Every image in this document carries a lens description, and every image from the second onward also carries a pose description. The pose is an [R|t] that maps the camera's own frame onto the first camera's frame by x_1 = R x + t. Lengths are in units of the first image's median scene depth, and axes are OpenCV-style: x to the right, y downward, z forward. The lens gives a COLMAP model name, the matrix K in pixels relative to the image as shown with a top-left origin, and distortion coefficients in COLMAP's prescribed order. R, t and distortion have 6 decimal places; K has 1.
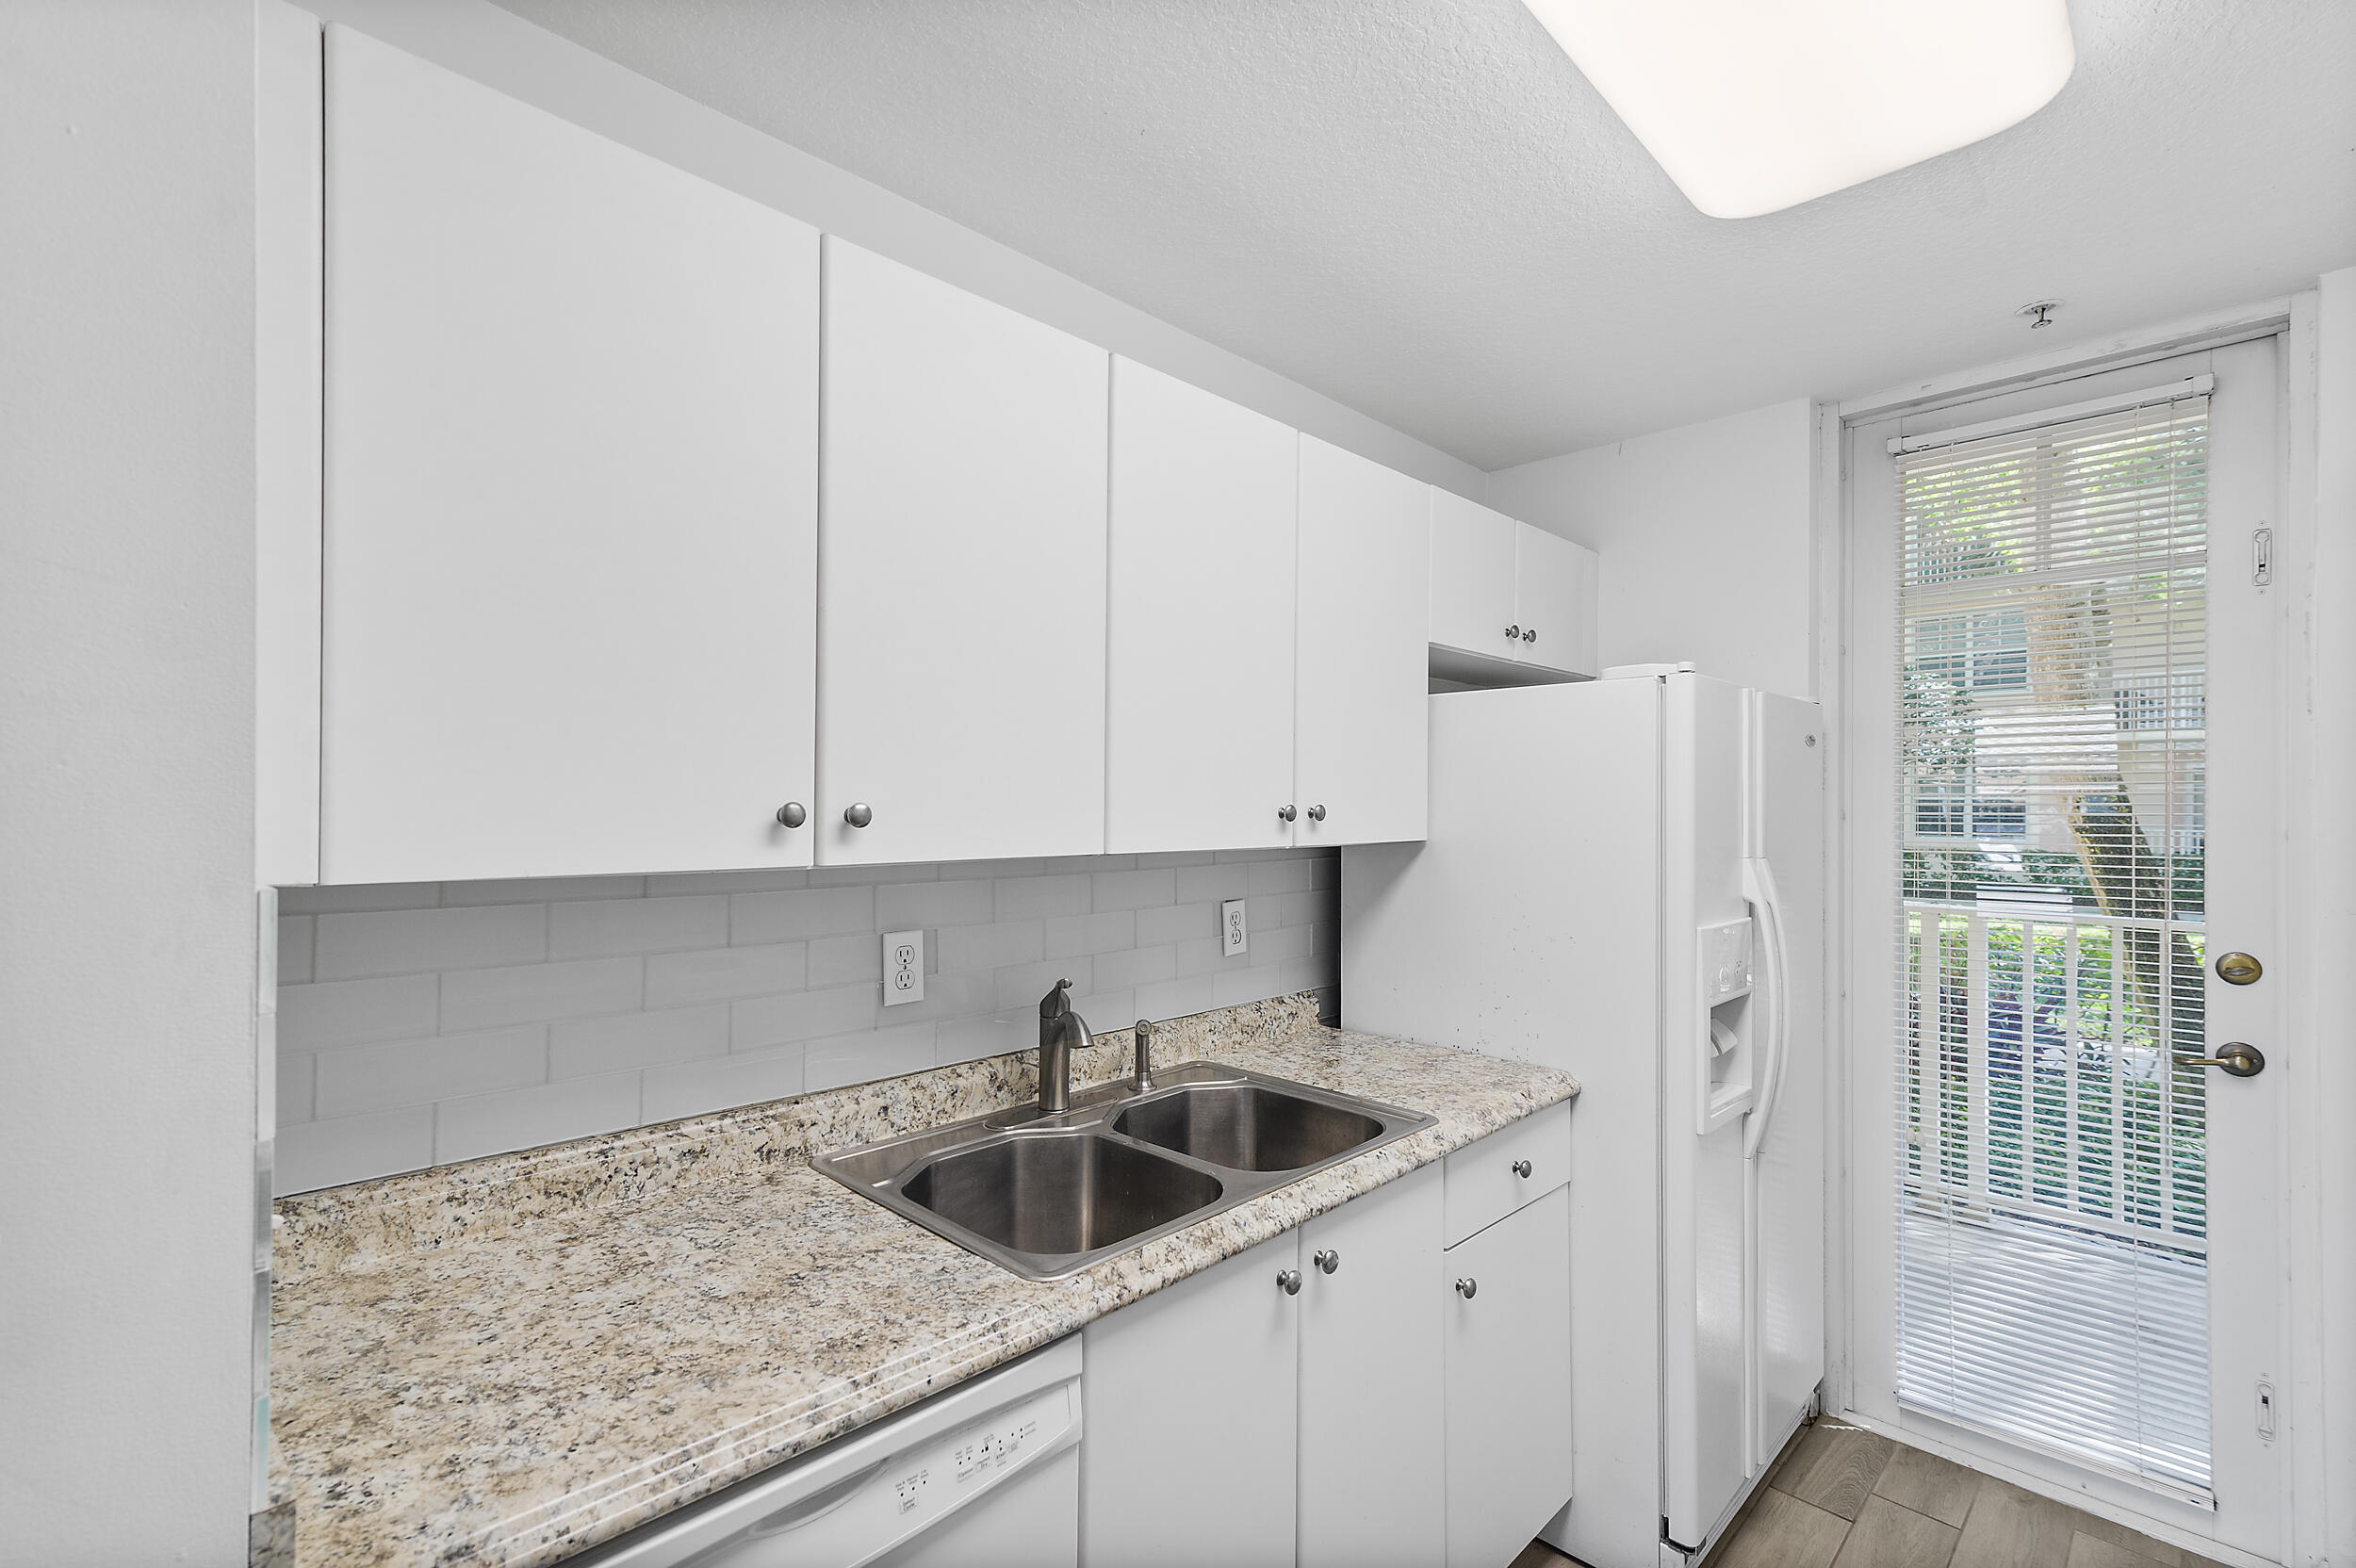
lens RADIAL K [[1071.3, 0, 1173.3], [0, 1071.3, 800.5], [0, 0, 1]] dist [0.021255, -0.001988]
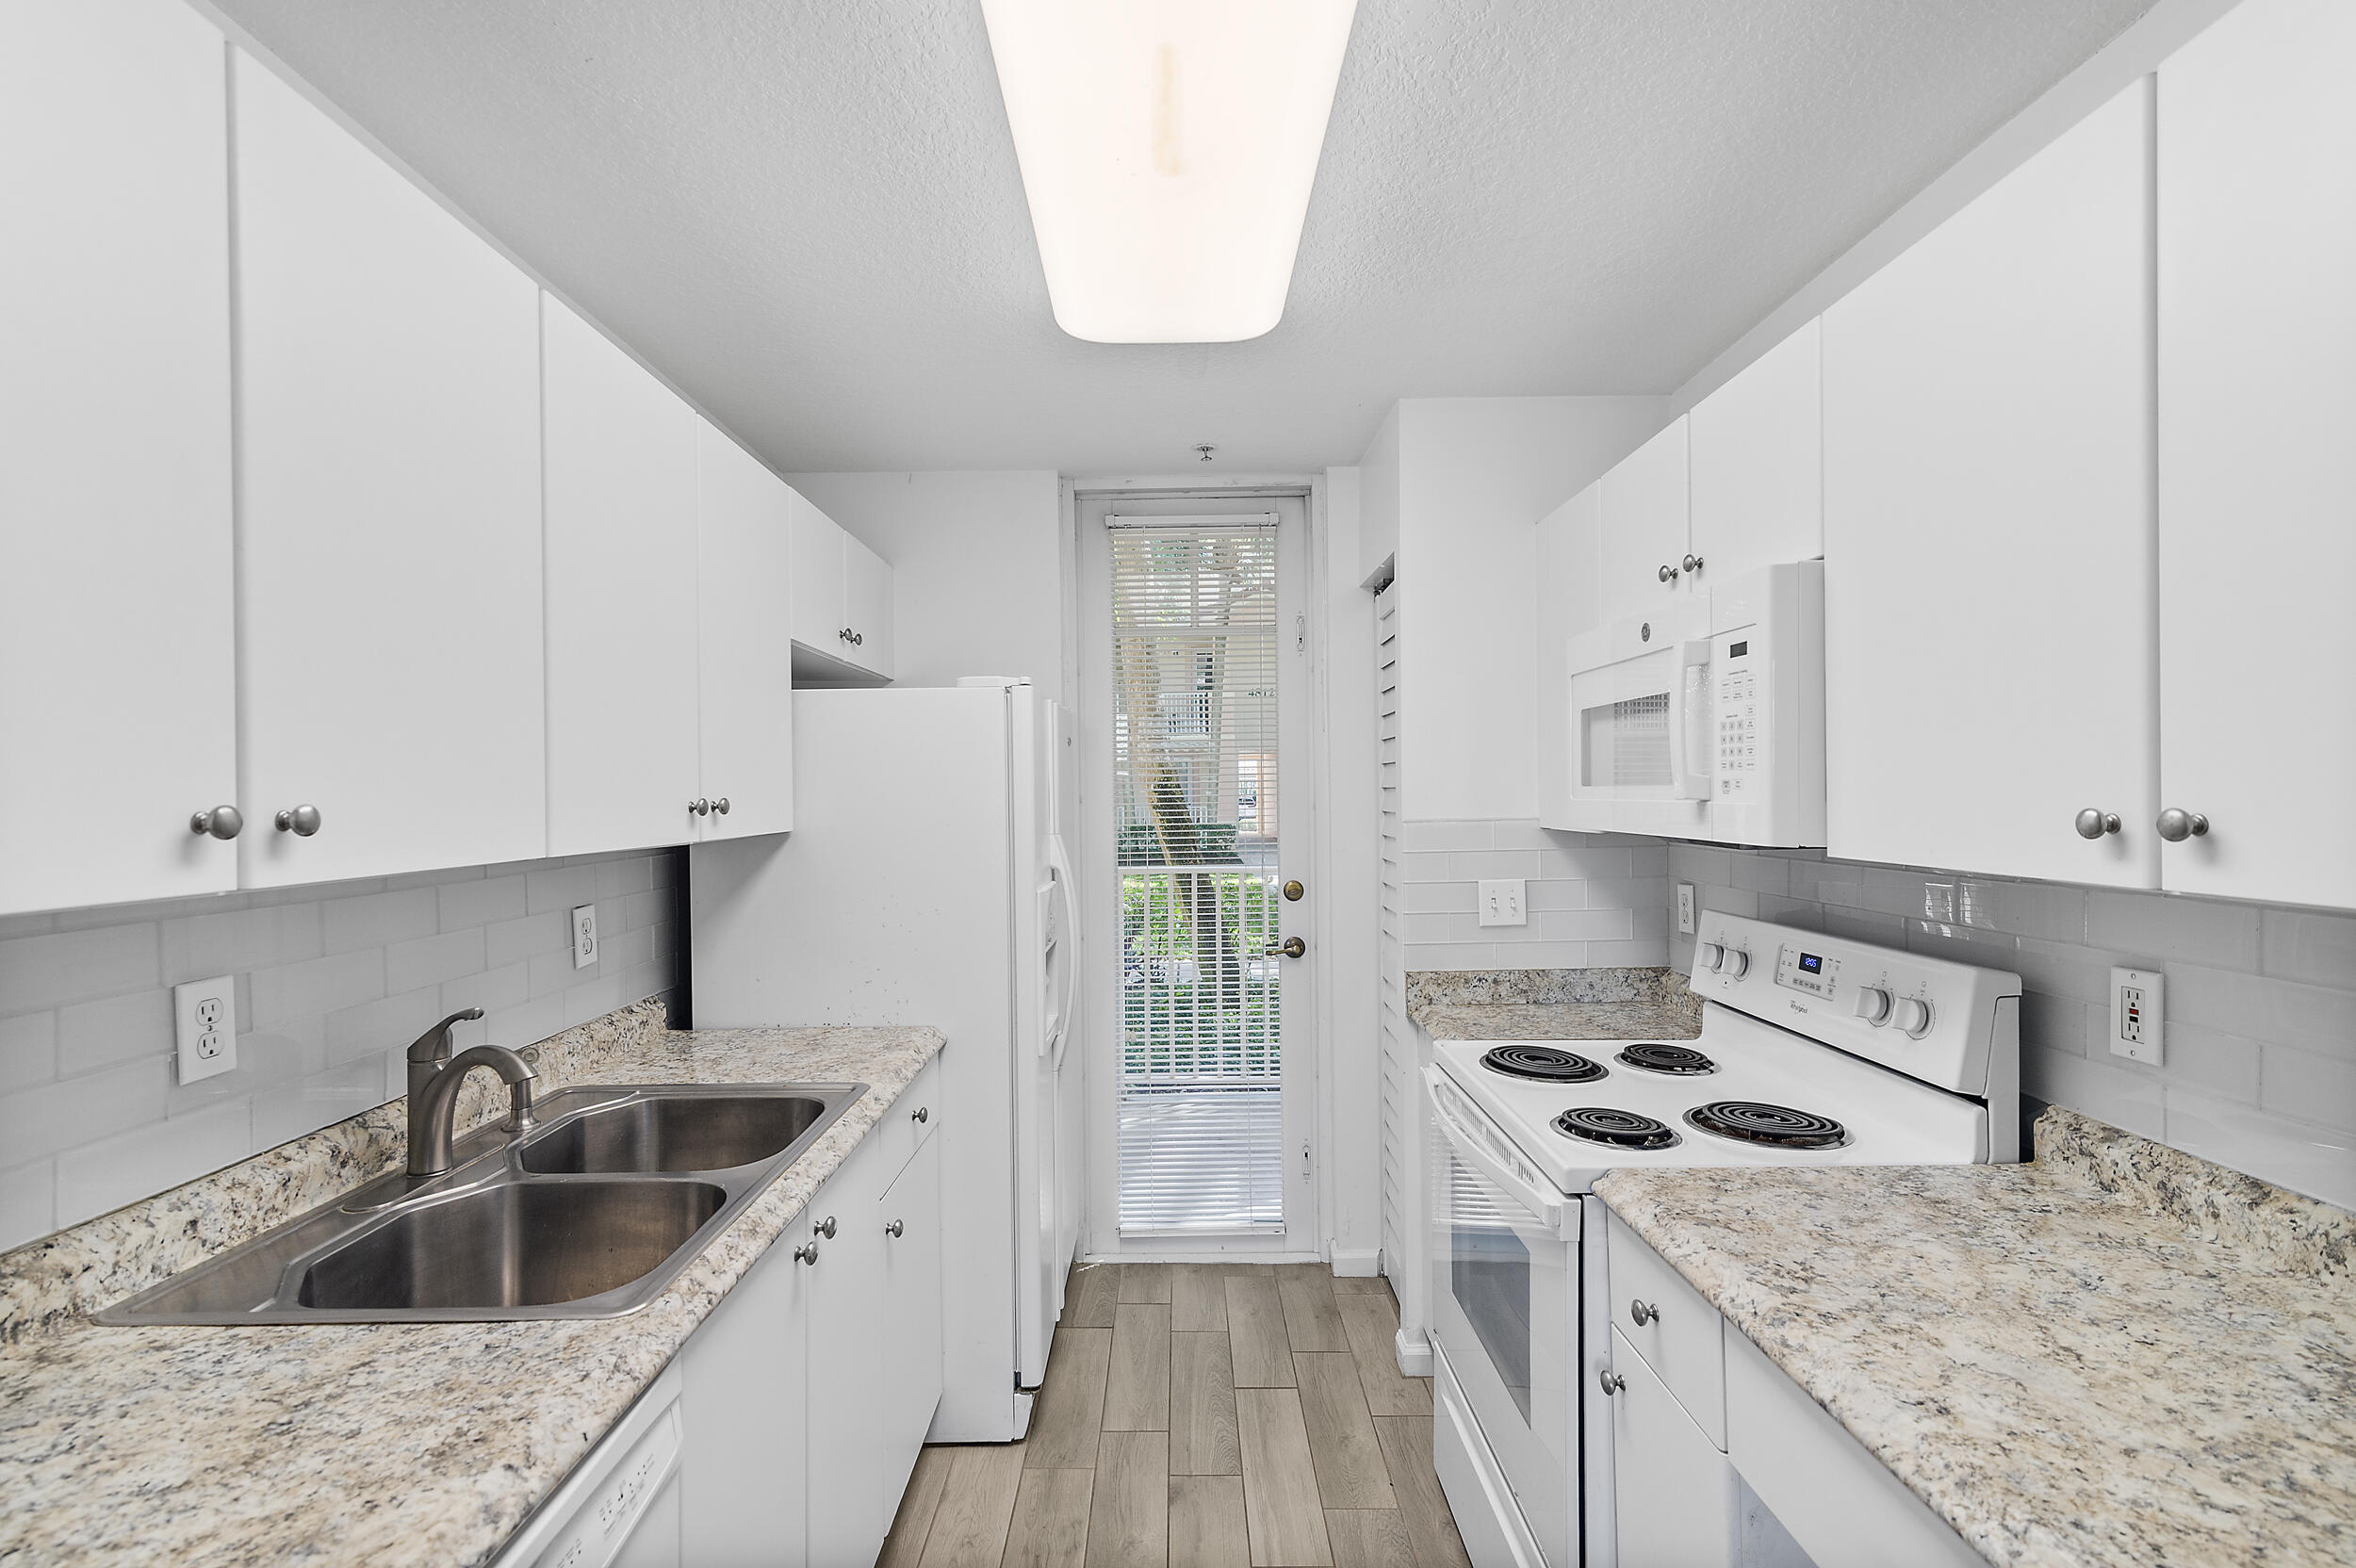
lens RADIAL K [[1071.3, 0, 1176.3], [0, 1071.3, 804.0], [0, 0, 1]] dist [0.021255, -0.001988]
pose [[0.715236, -0.021832, 0.698542, -0.257373], [0.014146, 0.999759, 0.016763, -0.001408], [-0.698740, -0.002108, 0.715373, 0.001213]]
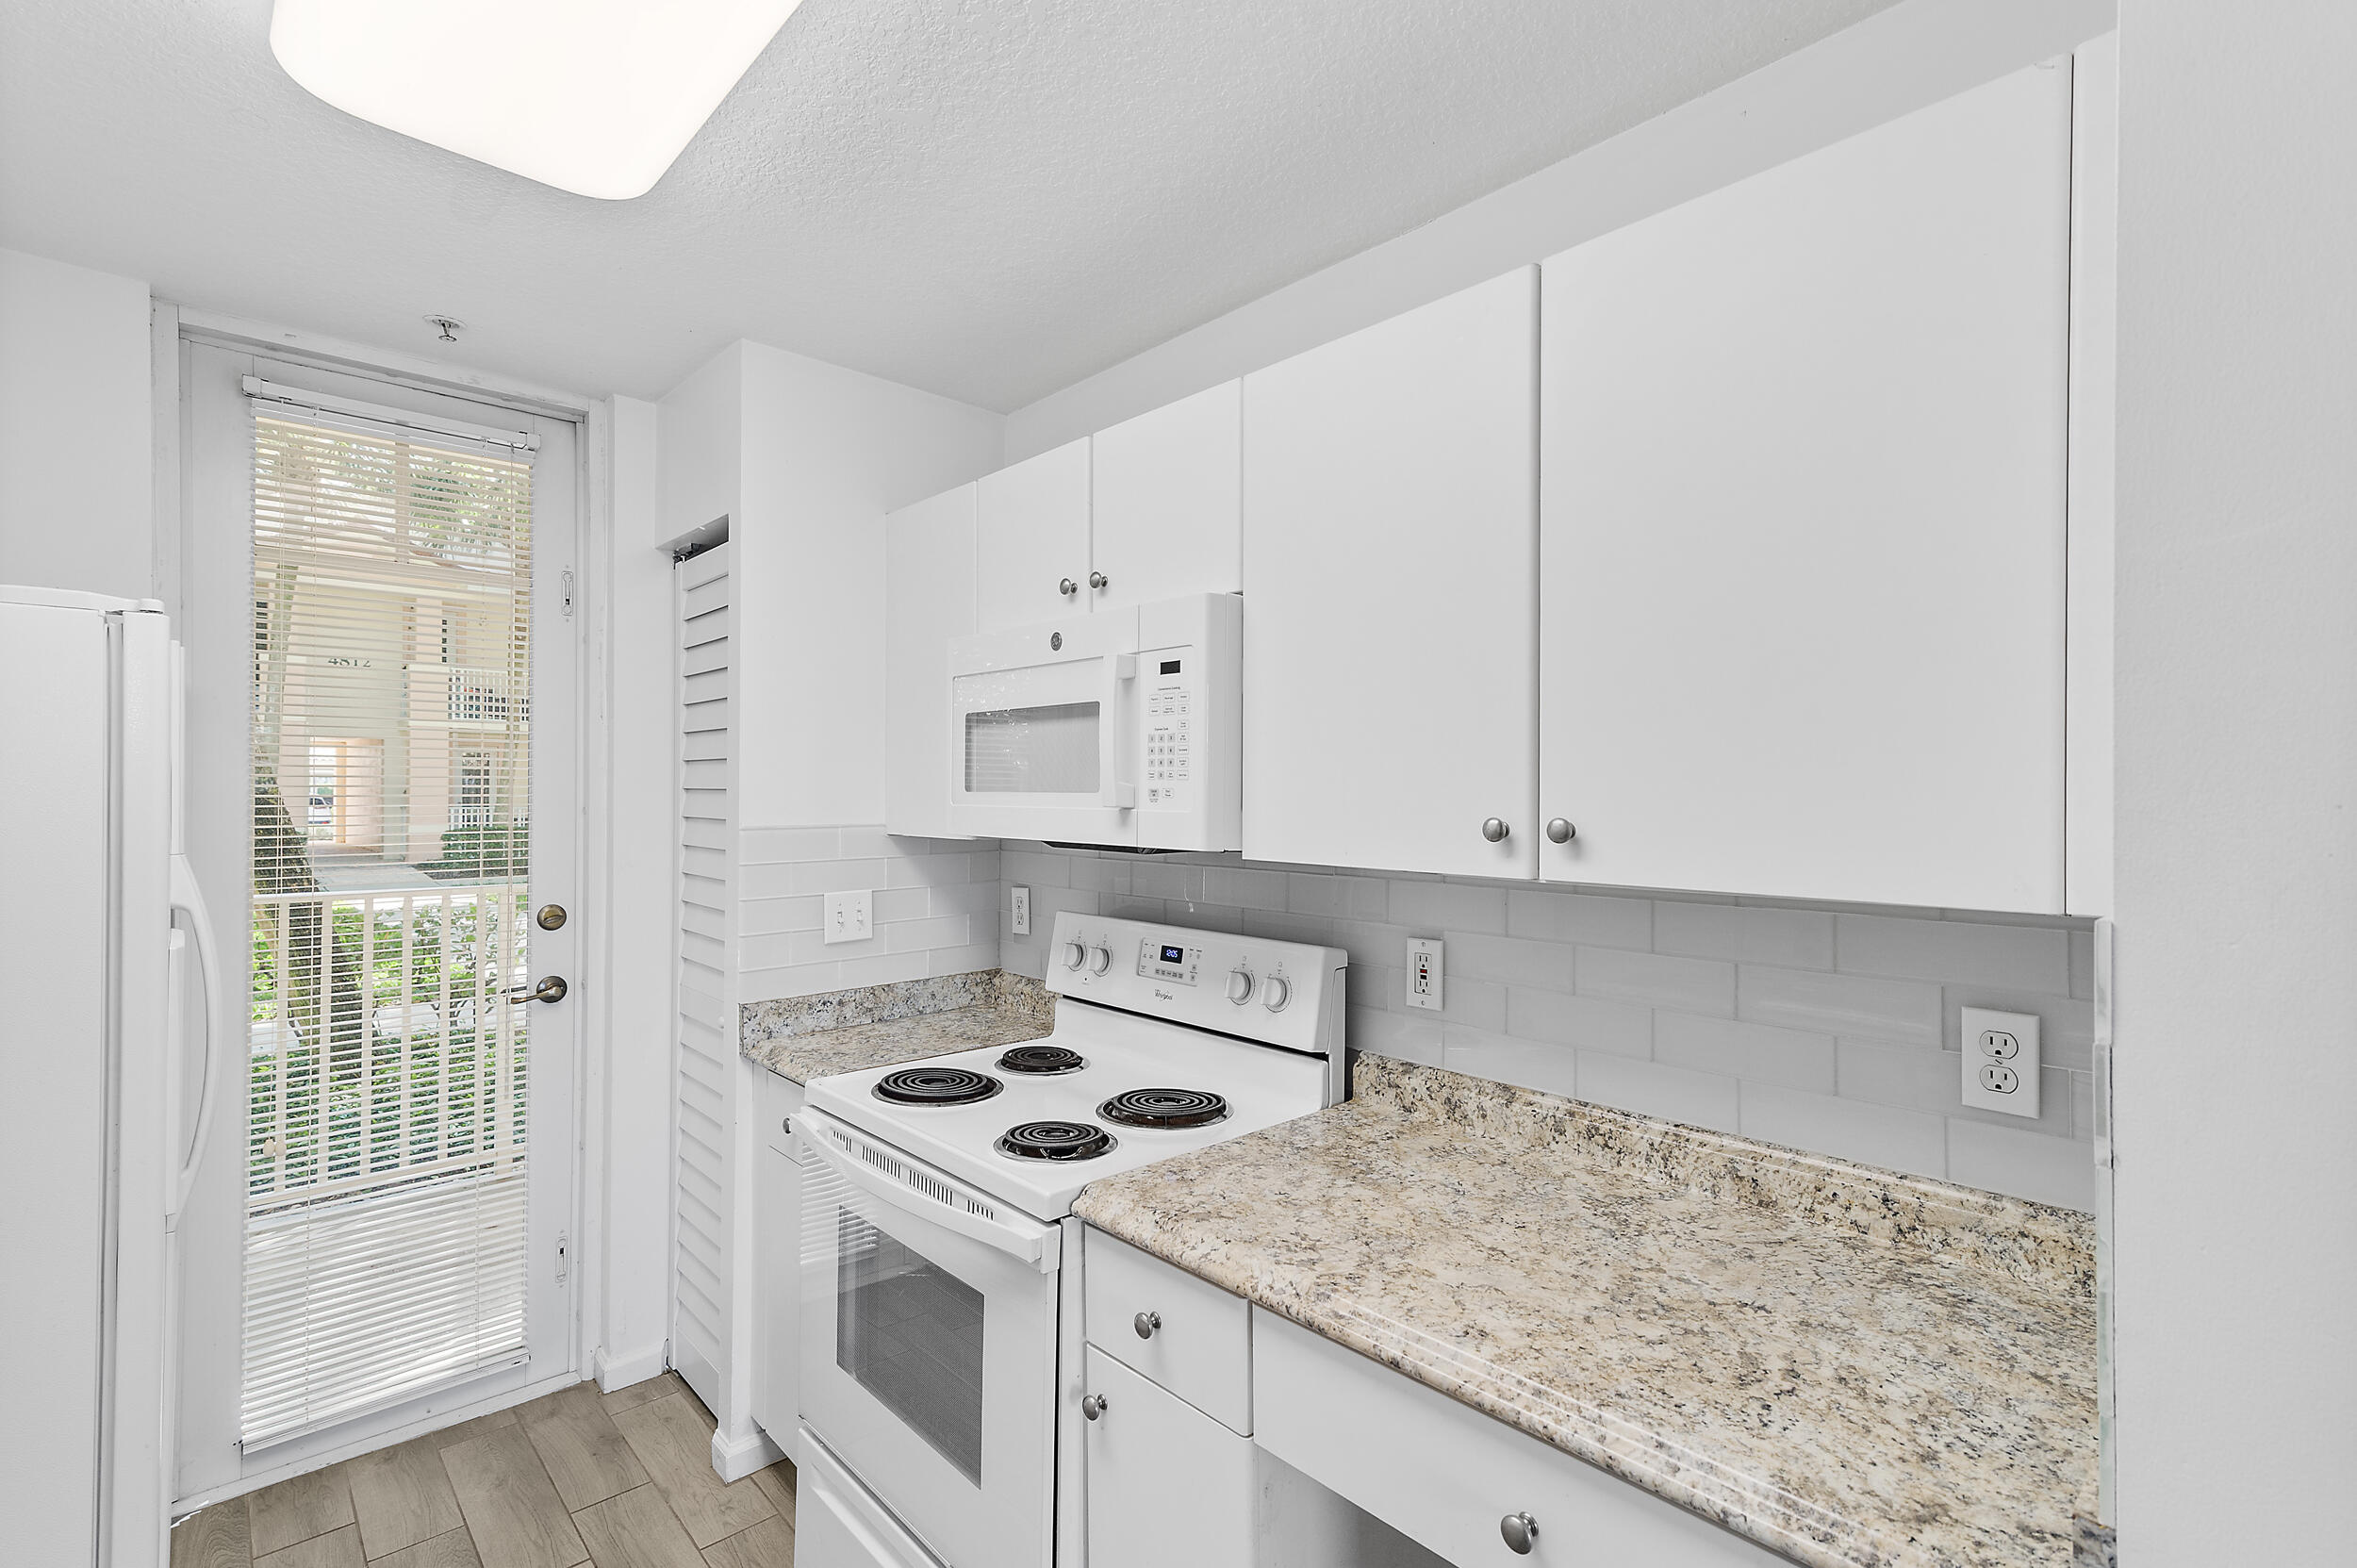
lens RADIAL K [[1071.9, 0, 1184.8], [0, 1071.9, 792.2], [0, 0, 1]] dist [0.021255, -0.001988]
pose [[0.050173, -0.003866, 0.998733, -0.248545], [-0.007925, 0.999959, 0.004269, -0.001361], [-0.998709, -0.008129, 0.050141, 0.230347]]
